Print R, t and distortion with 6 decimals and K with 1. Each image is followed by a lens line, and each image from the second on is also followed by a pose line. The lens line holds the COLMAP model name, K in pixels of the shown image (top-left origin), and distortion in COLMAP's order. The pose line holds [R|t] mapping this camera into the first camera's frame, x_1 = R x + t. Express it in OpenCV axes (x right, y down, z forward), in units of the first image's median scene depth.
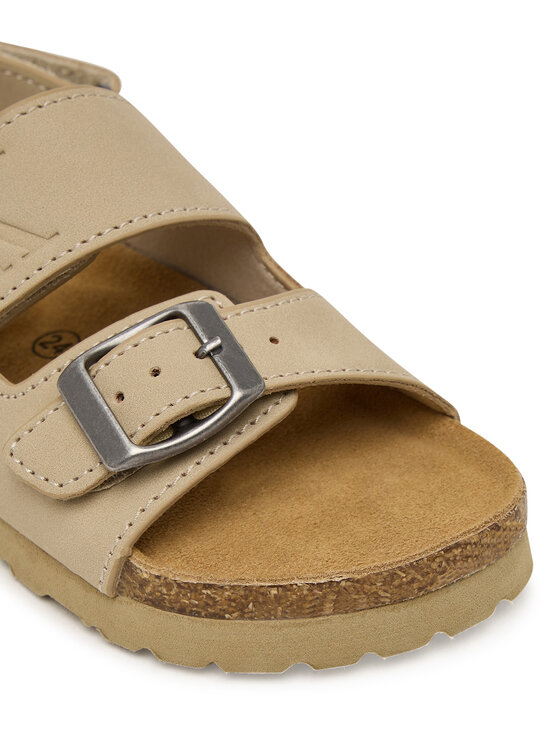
lens RADIAL K [[1941.6, 0, 281.3], [0, 1941.6, 373.2], [0, 0, 1]] dist [-0.139424, 0.000000]
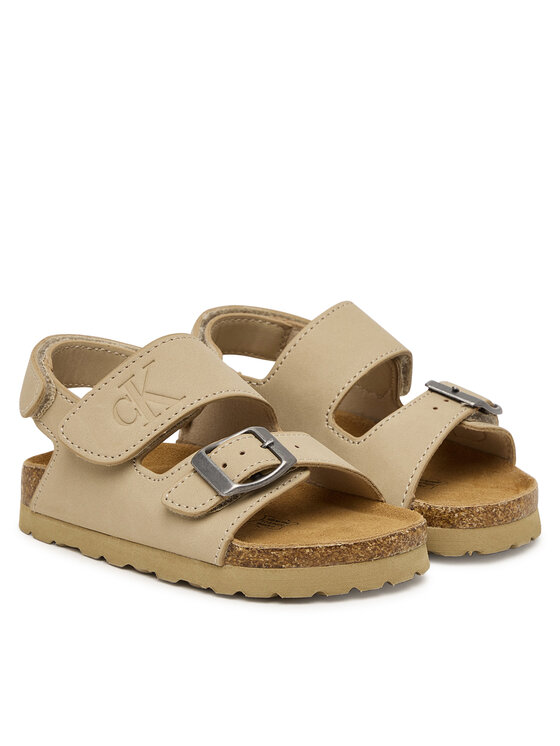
lens RADIAL K [[2188.4, 0, 279.1], [0, 2188.4, 373.0], [0, 0, 1]] dist [0.184236, 0.000000]
pose [[0.991796, 0.012019, 0.127262, -0.316855], [0.032563, 0.938970, -0.342453, 0.700017], [-0.123611, 0.343788, 0.930876, -1.142551]]
